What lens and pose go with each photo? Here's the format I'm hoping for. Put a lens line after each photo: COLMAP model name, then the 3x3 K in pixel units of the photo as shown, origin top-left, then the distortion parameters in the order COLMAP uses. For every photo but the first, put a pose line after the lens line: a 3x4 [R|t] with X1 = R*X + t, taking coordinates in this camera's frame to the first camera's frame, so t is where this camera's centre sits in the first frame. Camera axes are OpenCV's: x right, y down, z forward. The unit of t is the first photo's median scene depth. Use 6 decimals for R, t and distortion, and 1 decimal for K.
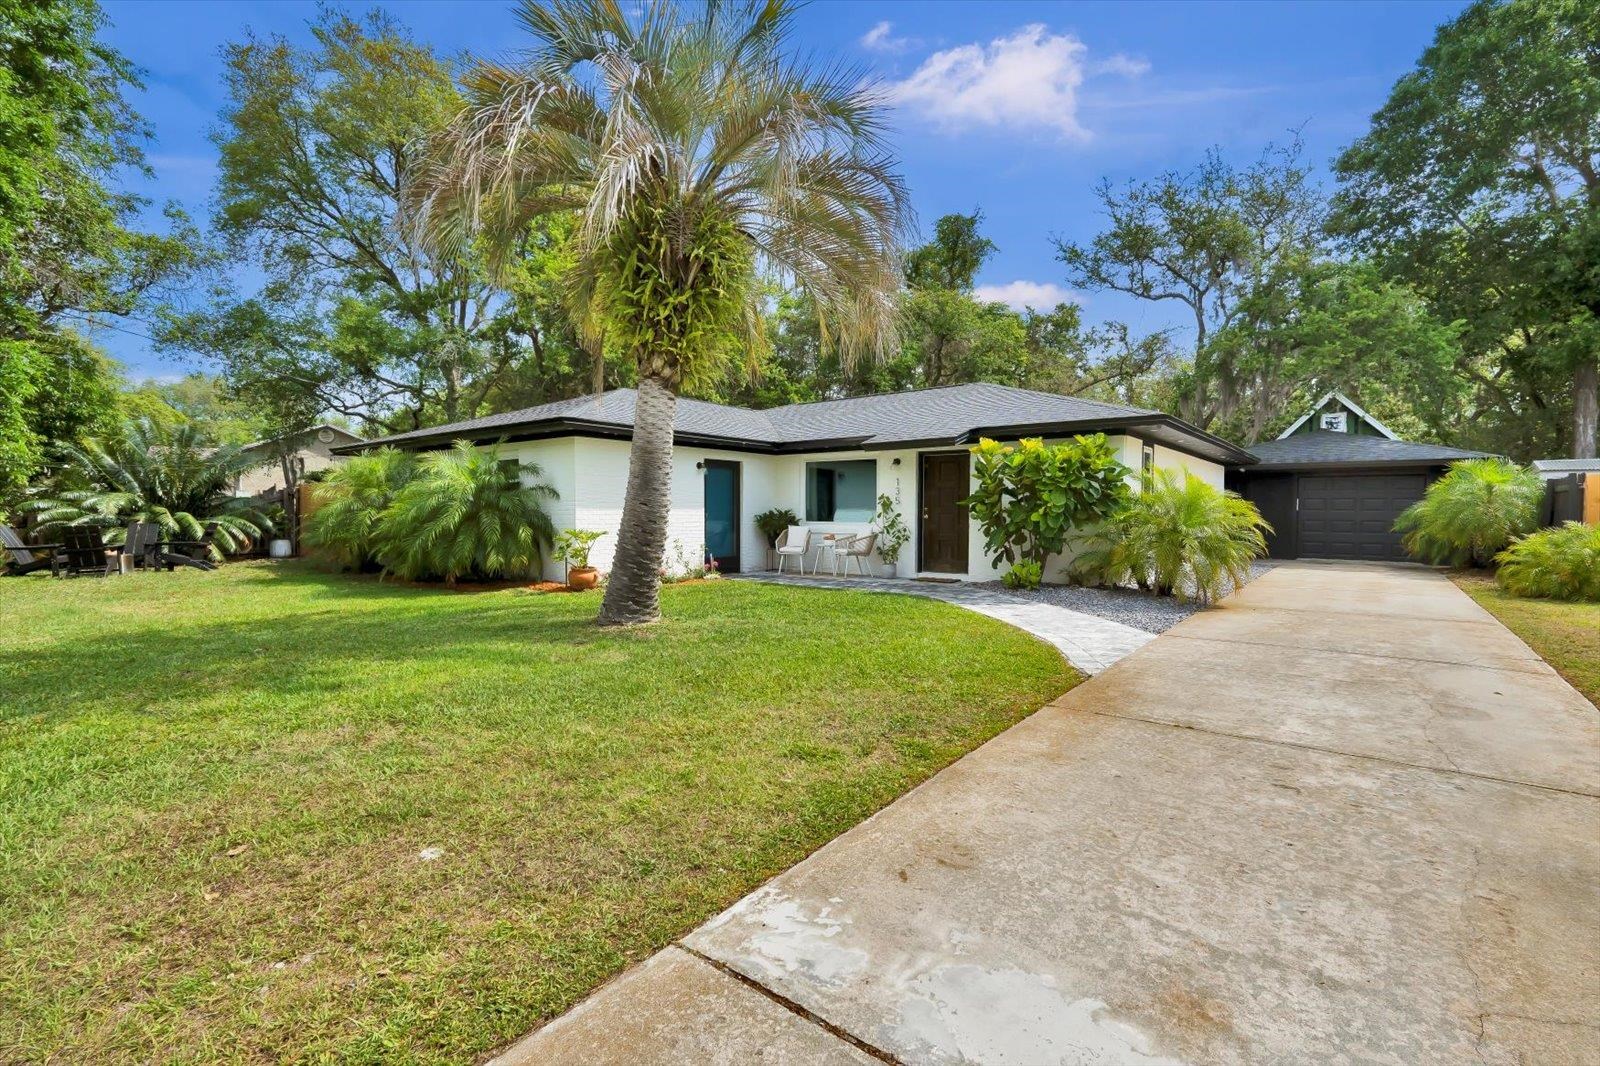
lens RADIAL K [[723.0, 0, 811.2], [0, 723.0, 534.3], [0, 0, 1]] dist [0.002940, 0.000577]
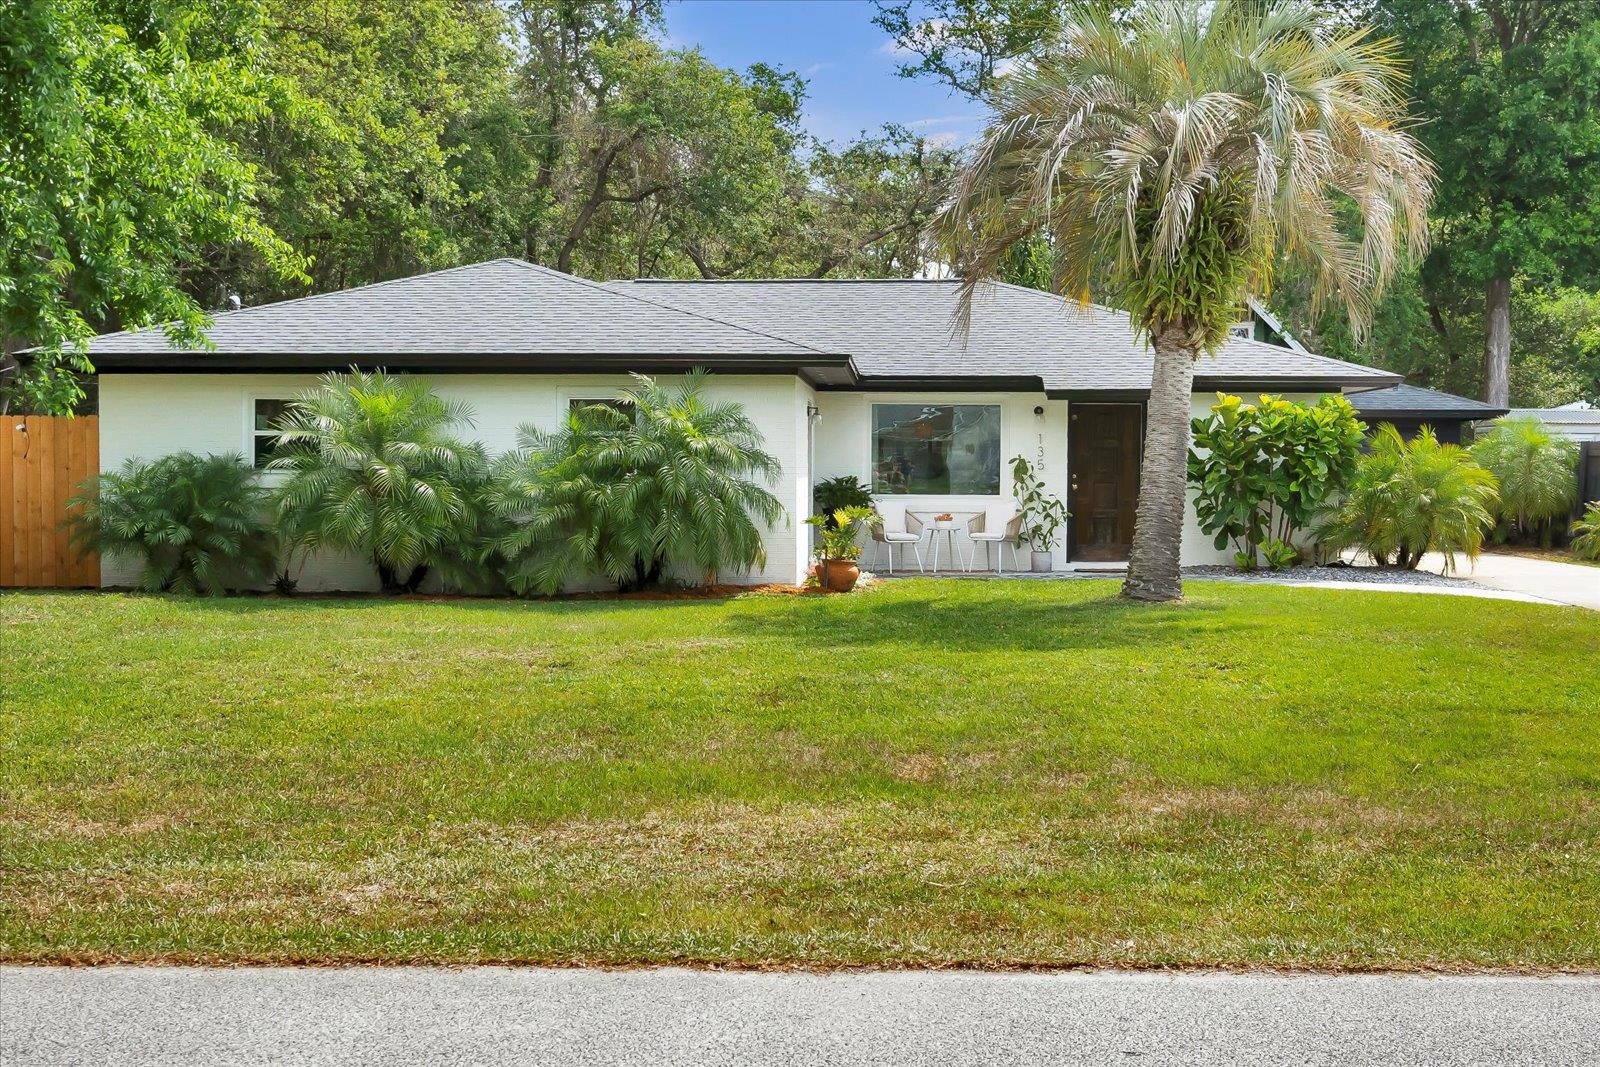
lens RADIAL K [[2055.3, 0, 828.4], [0, 2055.3, 534.0], [0, 0, 1]] dist [0.012689, 0.000000]
pose [[0.813582, -0.018985, 0.581140, -1.233559], [0.017455, 0.999814, 0.008226, 0.001871], [-0.581188, 0.003452, 0.813762, -0.539393]]
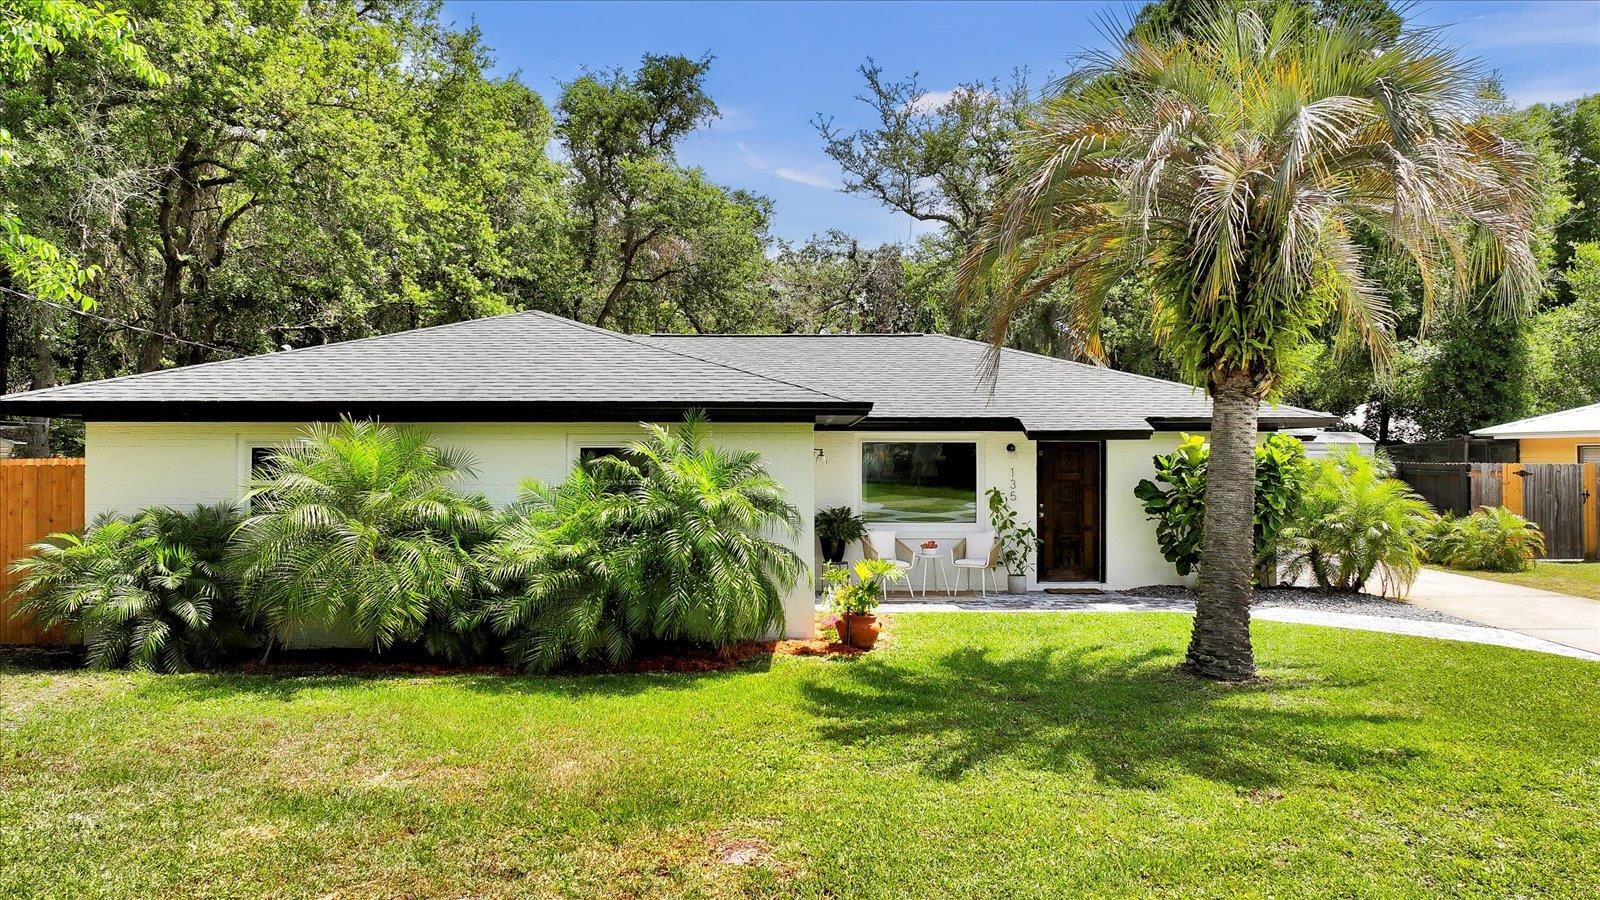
lens RADIAL K [[1145.5, 0, 804.9], [0, 1145.5, 452.5], [0, 0, 1]] dist [0.006365, 0.011557]
pose [[0.791801, -0.002778, 0.610772, -0.838070], [0.020278, 0.999558, -0.021742, -0.071167], [-0.610442, 0.029601, 0.791508, 0.126738]]
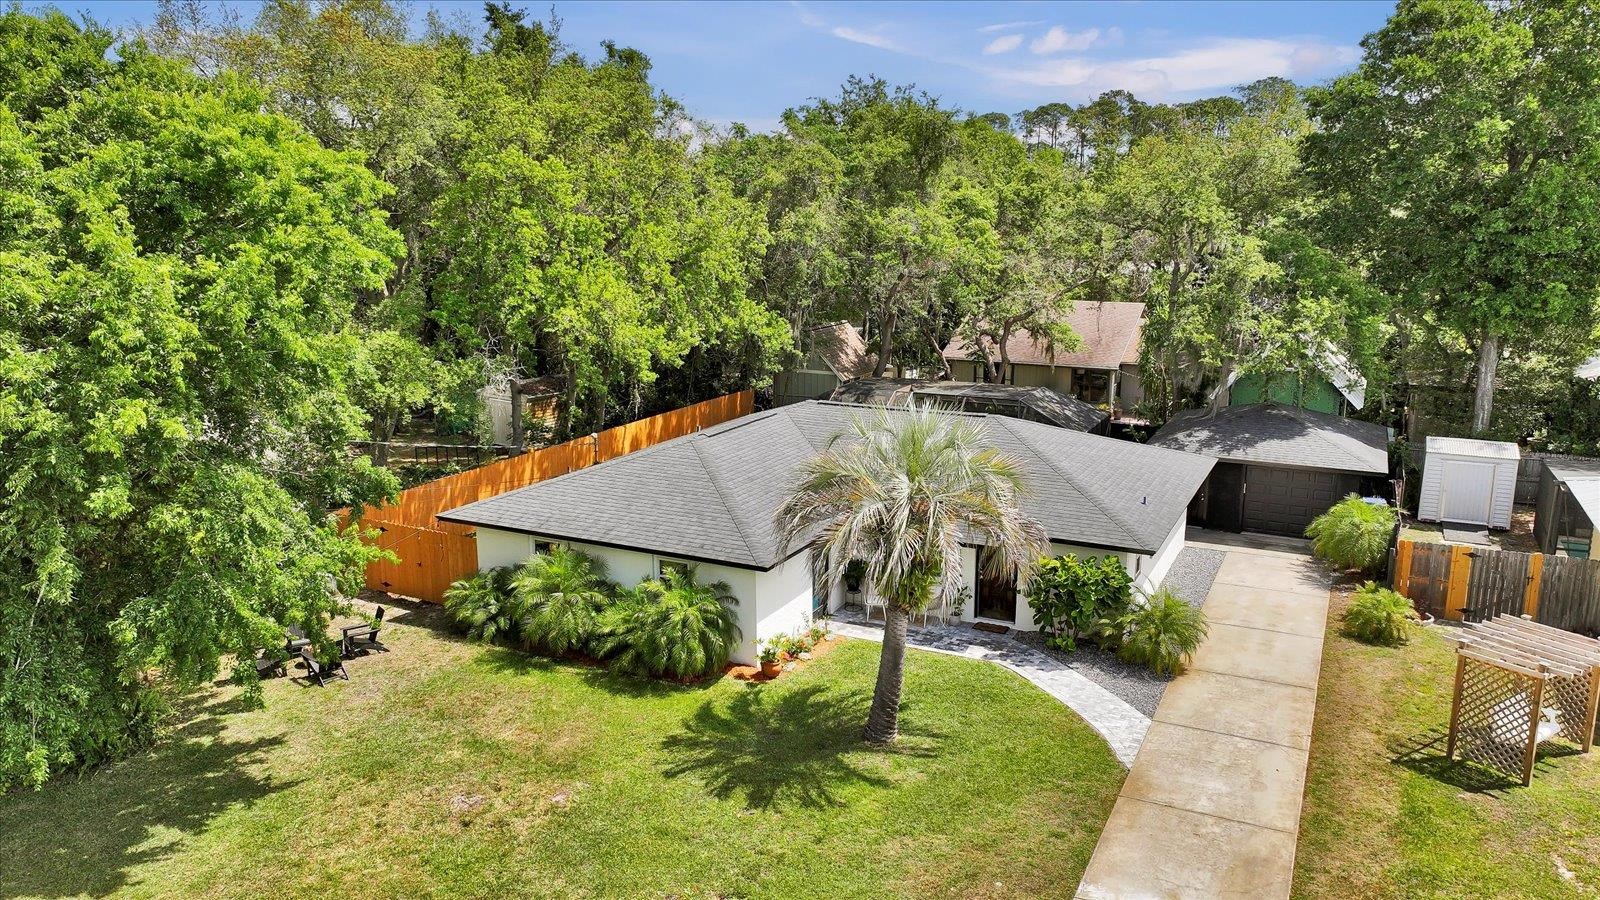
lens RADIAL K [[1145.5, 0, 813.9], [0, 1145.5, 456.2], [0, 0, 1]] dist [0.006365, 0.011557]
pose [[0.978680, -0.043047, 0.200827, -0.545995], [0.006228, 0.983560, 0.180475, -0.614279], [-0.205295, -0.175377, 0.962859, -0.908048]]
